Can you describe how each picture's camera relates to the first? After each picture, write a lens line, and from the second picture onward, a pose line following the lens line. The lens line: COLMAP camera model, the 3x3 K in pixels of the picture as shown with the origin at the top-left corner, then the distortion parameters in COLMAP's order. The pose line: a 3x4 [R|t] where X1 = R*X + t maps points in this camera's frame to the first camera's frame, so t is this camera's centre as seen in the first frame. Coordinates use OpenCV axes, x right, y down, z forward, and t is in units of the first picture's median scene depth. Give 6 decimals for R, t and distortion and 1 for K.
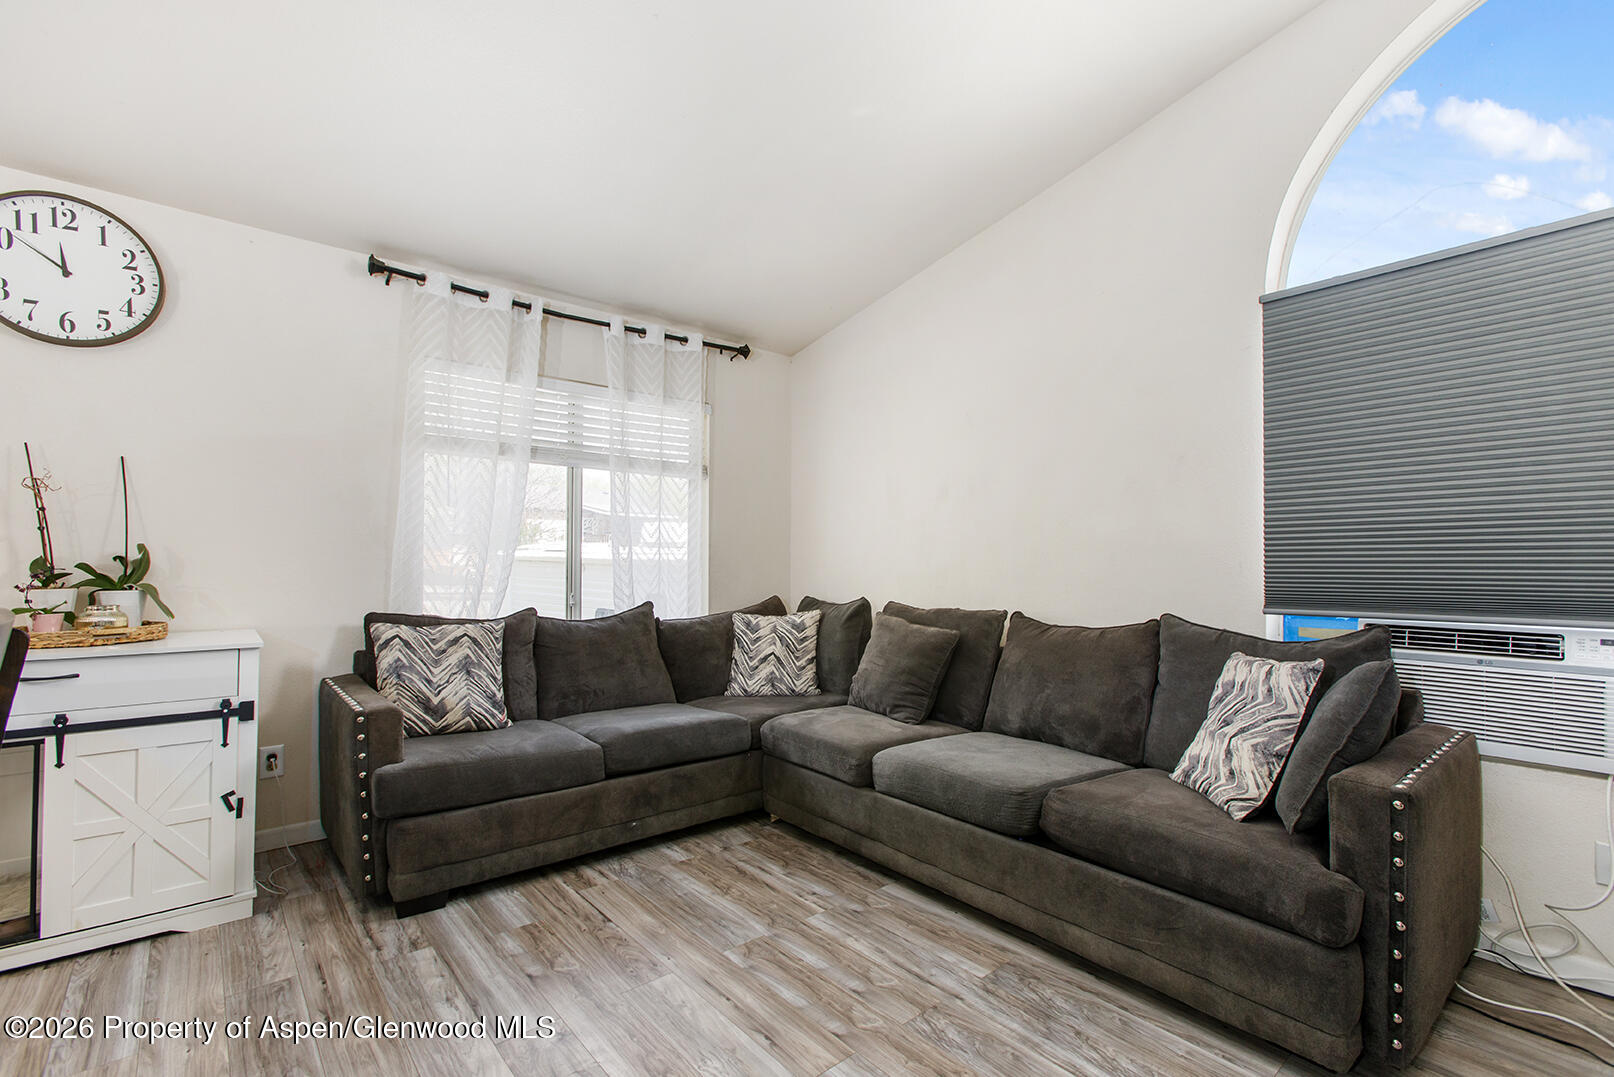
lens RADIAL K [[746.2, 0, 806.3], [0, 746.2, 554.6], [0, 0, 1]] dist [-0.014703, 0.016743]
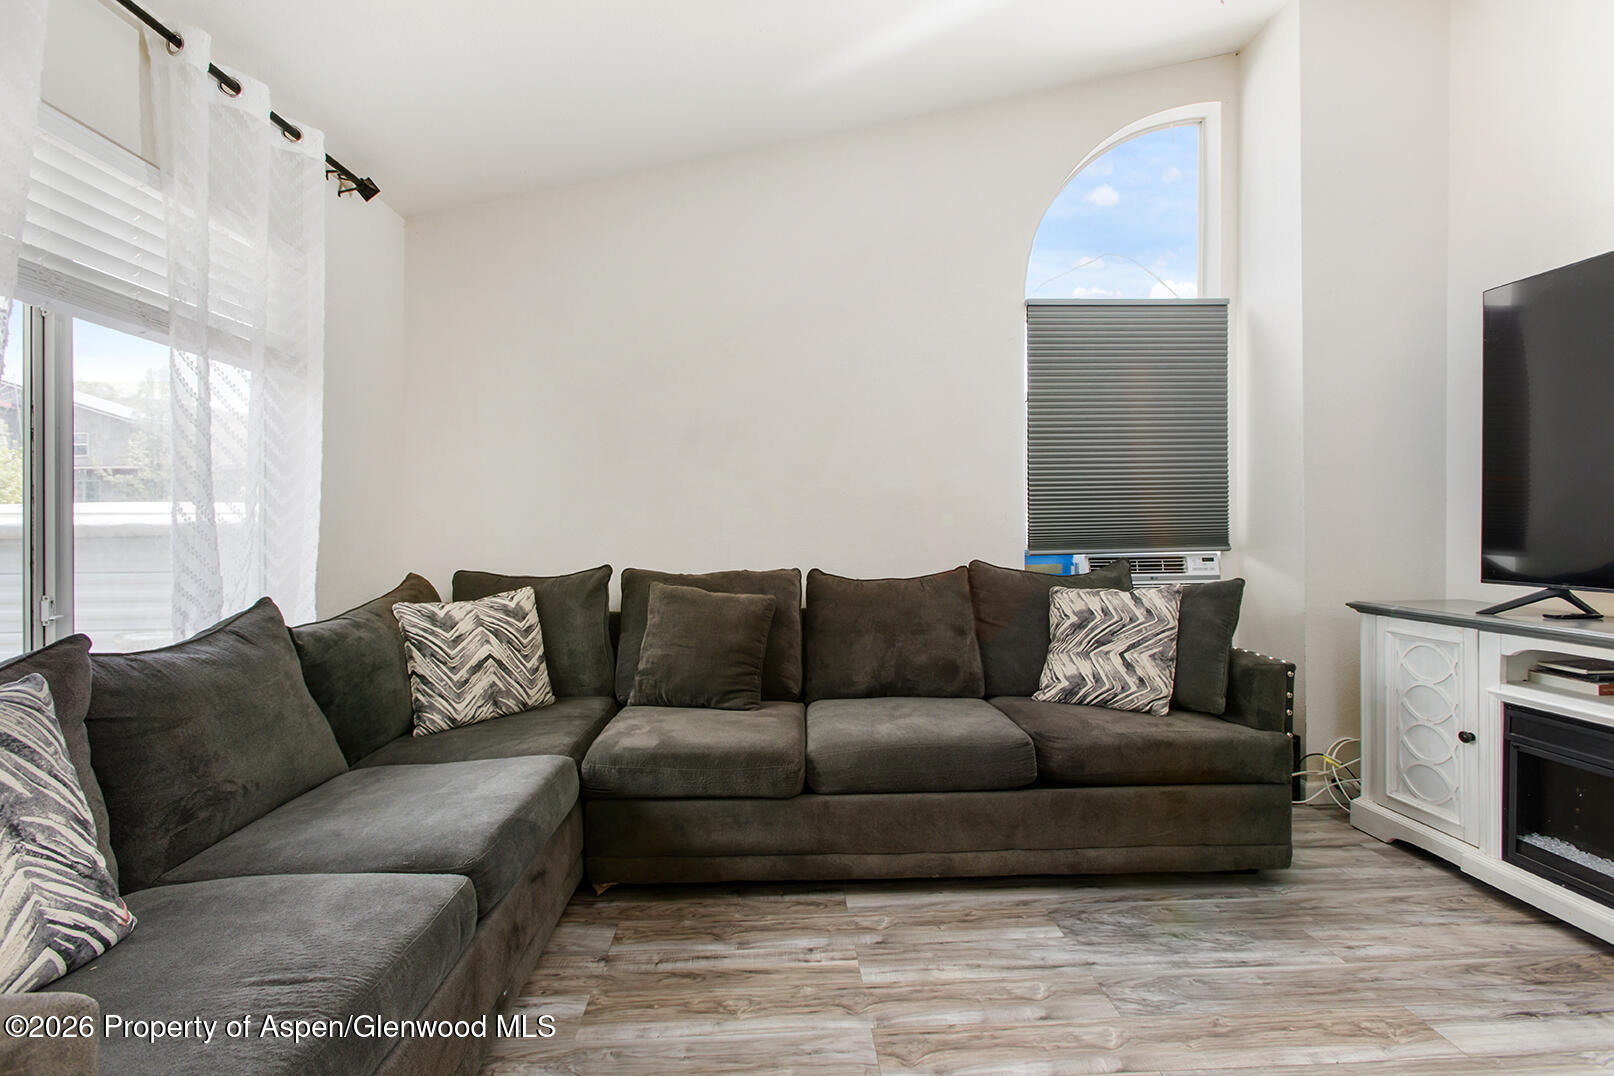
lens RADIAL K [[729.2, 0, 806.1], [0, 729.2, 524.7], [0, 0, 1]] dist [-0.015620, 0.010783]
pose [[0.605271, -0.015867, 0.795862, -0.547791], [0.004974, 0.999857, 0.016151, 0.006185], [-0.796004, -0.005817, 0.605263, 0.524830]]
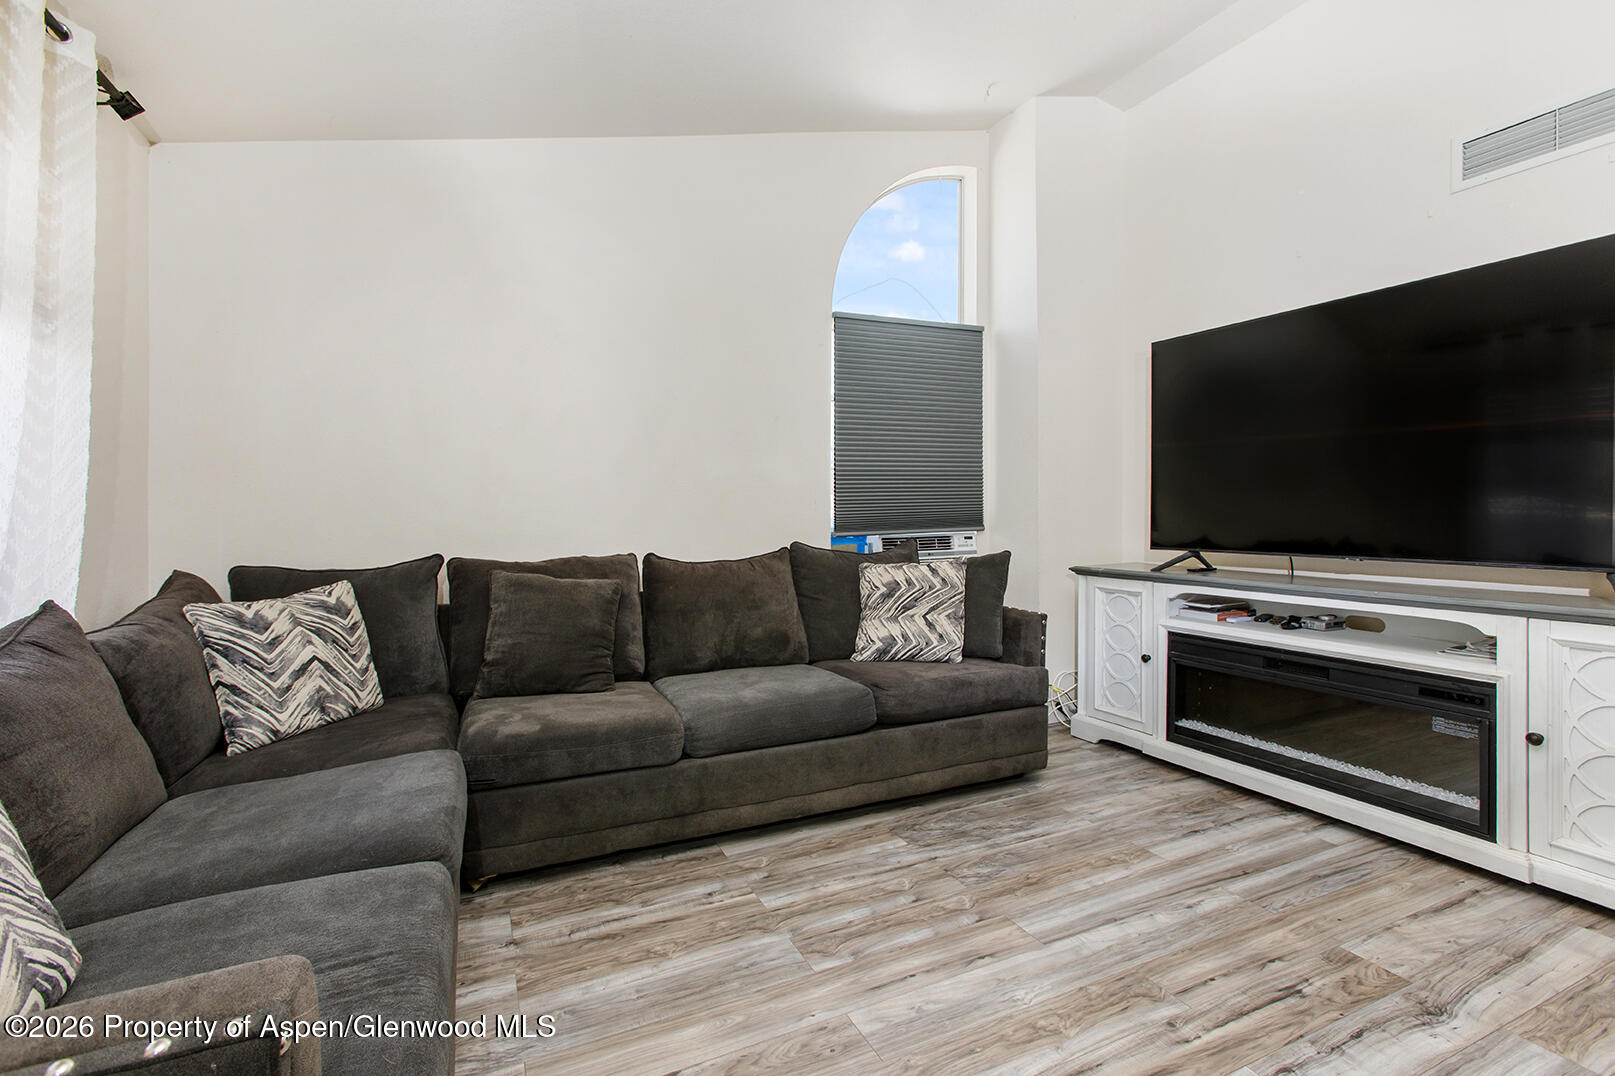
lens RADIAL K [[743.4, 0, 816.0], [0, 743.4, 514.0], [0, 0, 1]] dist [-0.024149, 0.013306]
pose [[0.255520, -0.020046, 0.966596, -0.719949], [0.003569, 0.999798, 0.019791, 0.007230], [-0.966797, -0.001608, 0.255540, 0.633748]]
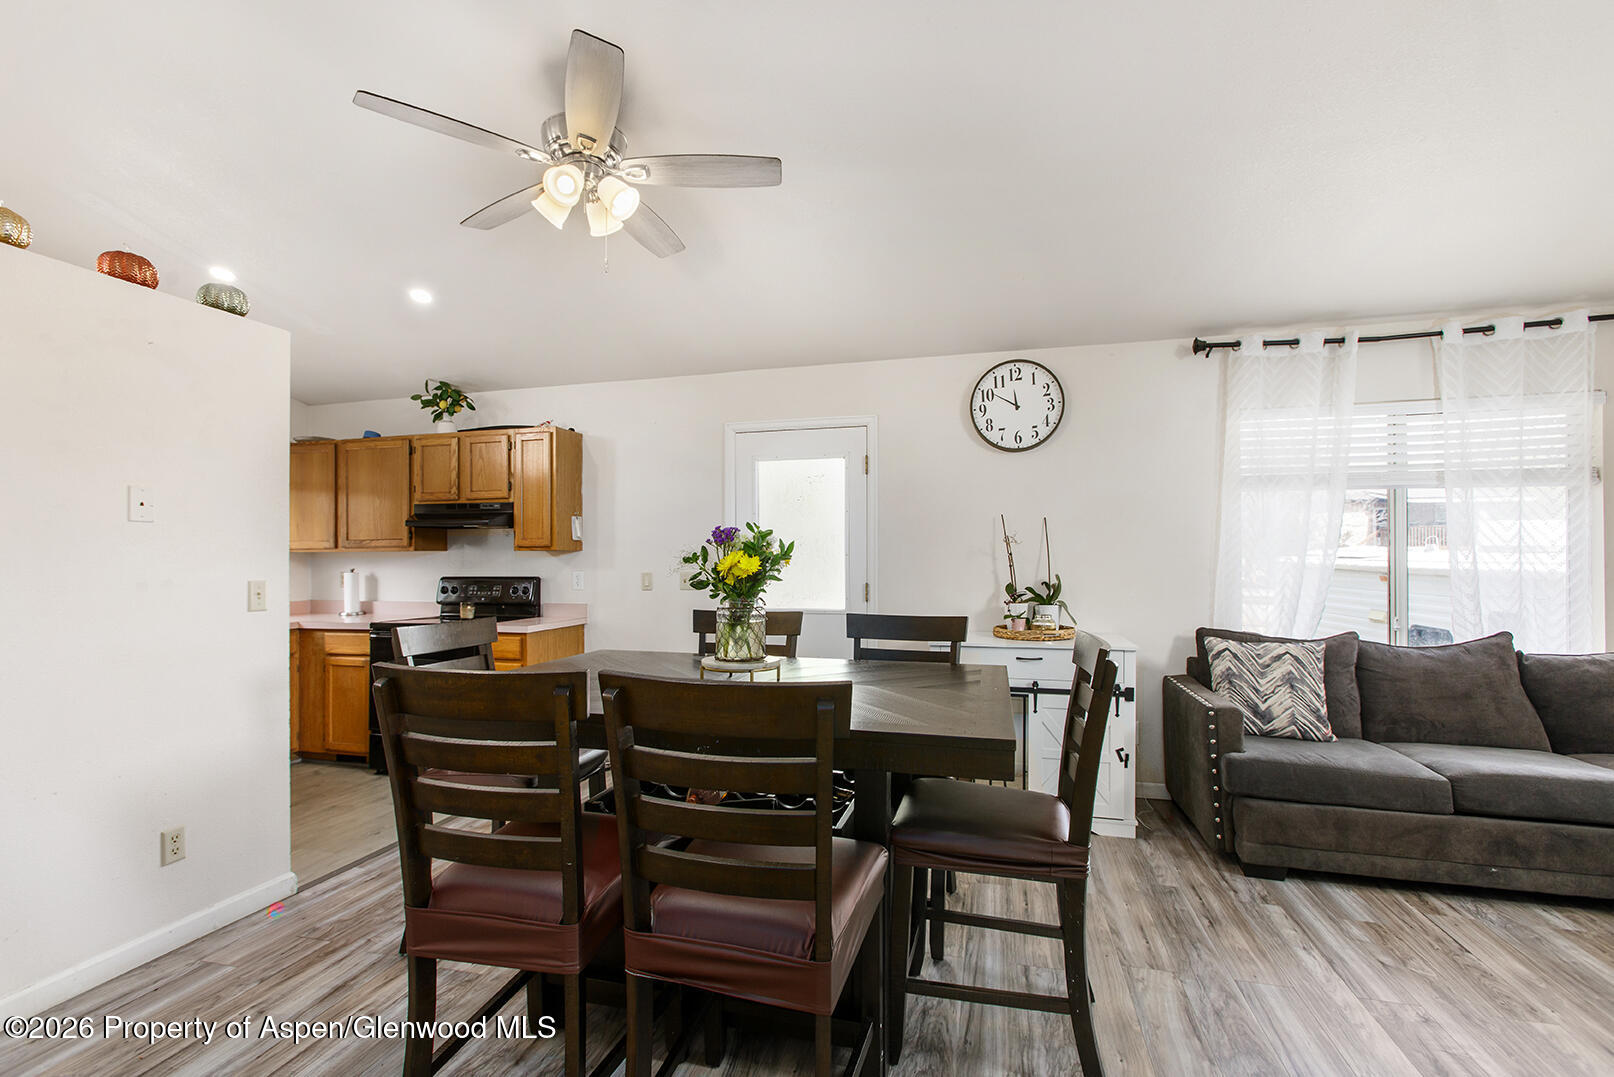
lens RADIAL K [[726.7, 0, 798.2], [0, 726.7, 557.7], [0, 0, 1]] dist [-0.004381, 0.003726]
pose [[0.569398, -0.009858, -0.822003, 0.031199], [0.011586, 0.999925, -0.003966, -0.046231], [0.821980, -0.007266, 0.569470, -0.270133]]
